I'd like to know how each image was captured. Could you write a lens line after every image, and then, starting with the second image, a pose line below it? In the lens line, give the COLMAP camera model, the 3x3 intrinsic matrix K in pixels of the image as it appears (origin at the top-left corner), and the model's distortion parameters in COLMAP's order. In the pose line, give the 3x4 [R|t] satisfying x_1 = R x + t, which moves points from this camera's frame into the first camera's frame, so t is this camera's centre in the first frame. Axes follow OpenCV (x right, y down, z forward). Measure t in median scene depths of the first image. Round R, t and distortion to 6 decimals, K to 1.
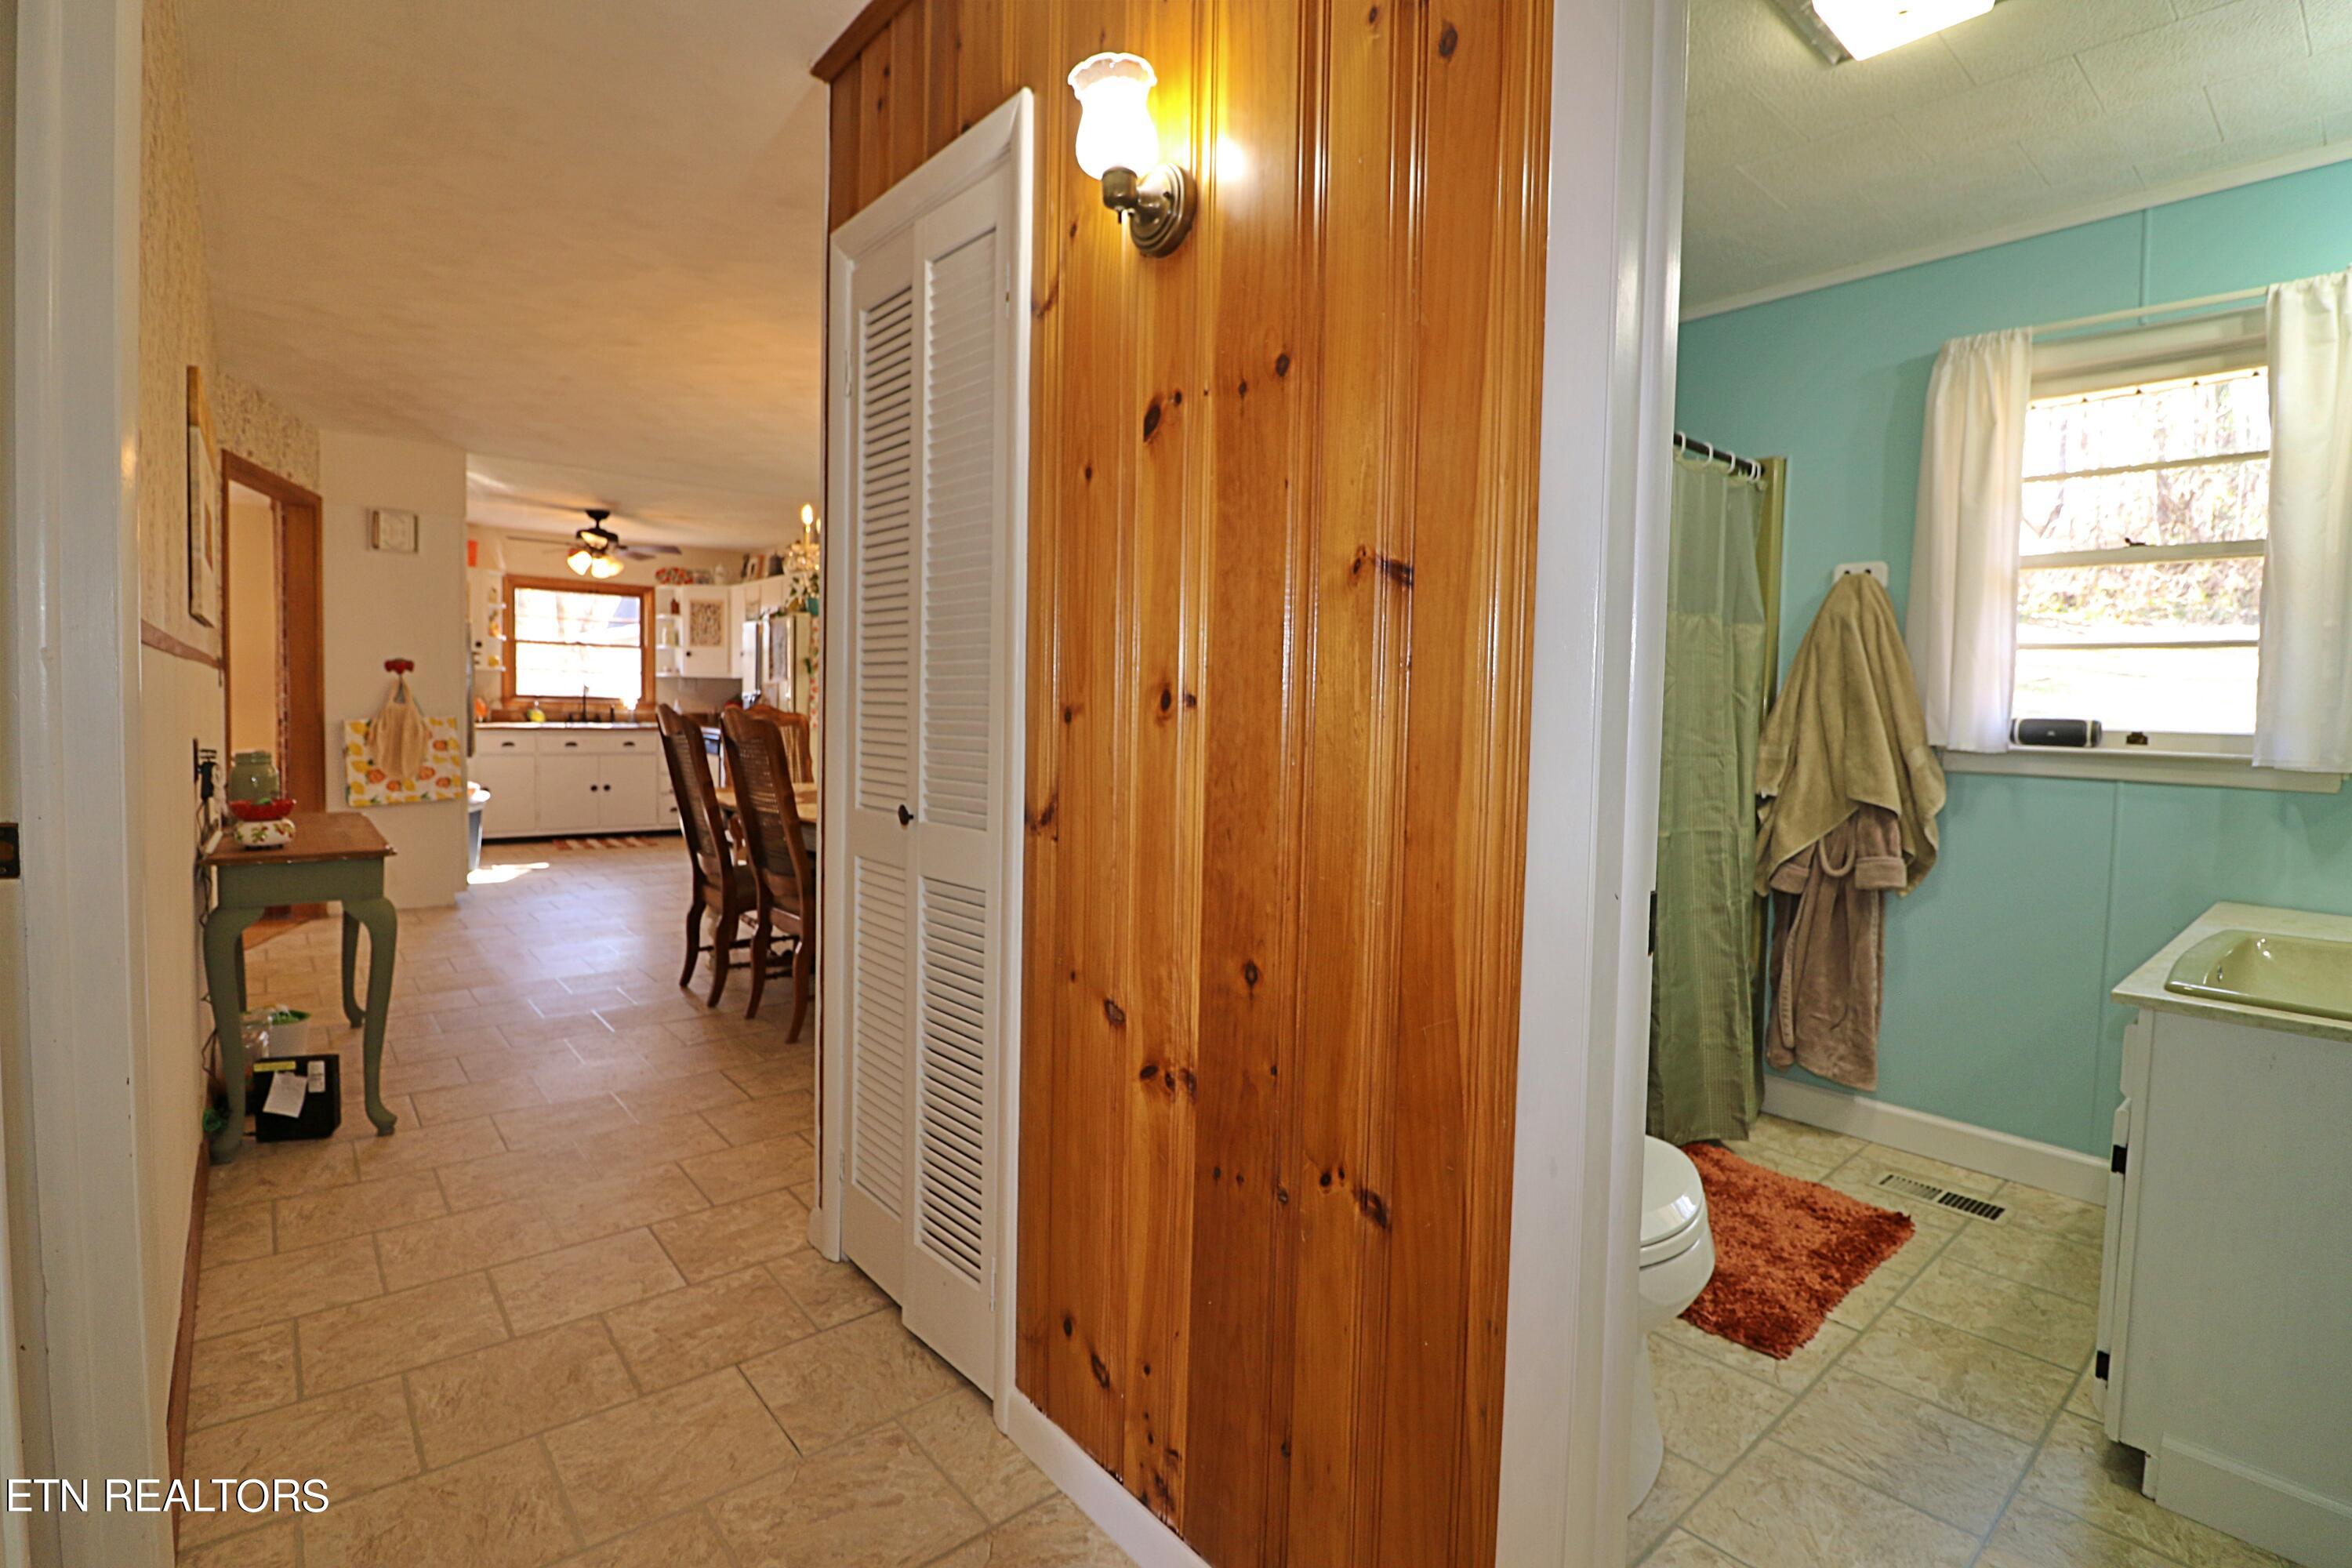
lens RADIAL K [[1080.2, 0, 1179.8], [0, 1080.2, 760.6], [0, 0, 1]] dist [-0.002837, -0.007117]
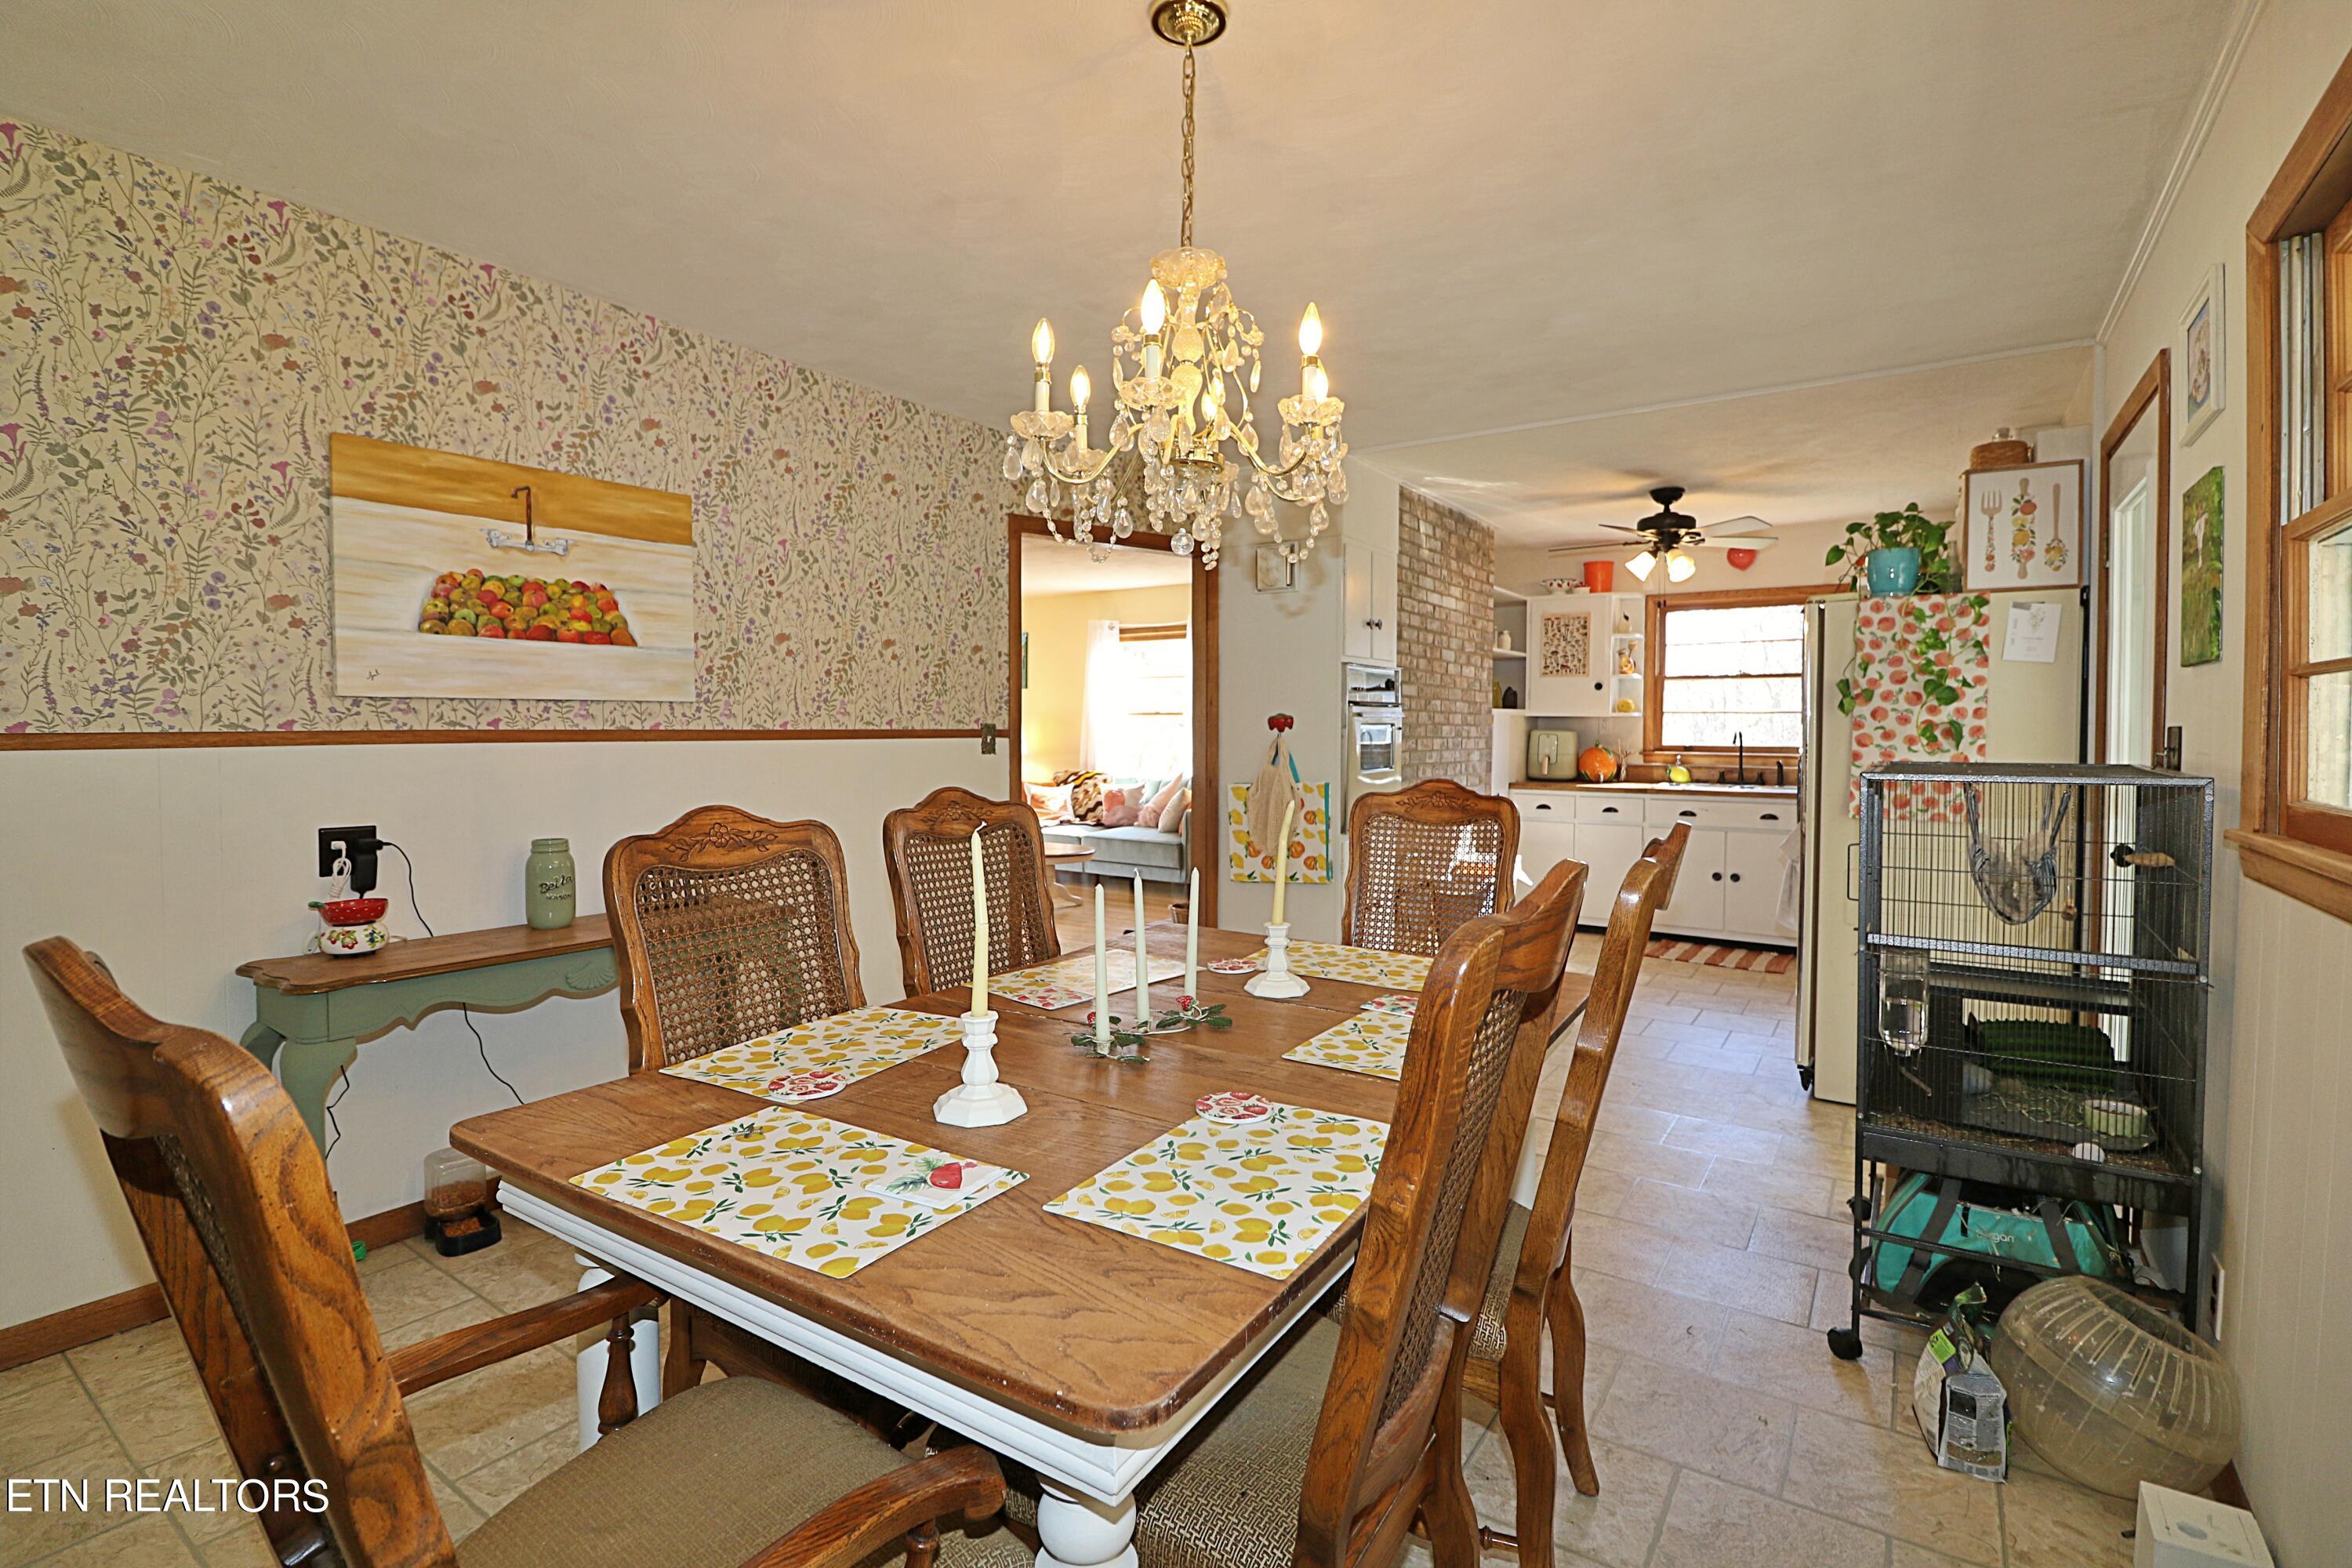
lens RADIAL K [[1080.2, 0, 1175.3], [0, 1080.2, 768.6], [0, 0, 1]] dist [-0.002837, -0.007117]
pose [[0.262087, 0.013652, -0.964948, 0.058586], [-0.041186, 0.999147, 0.002949, -0.034147], [0.964165, 0.038969, 0.262426, 0.471334]]
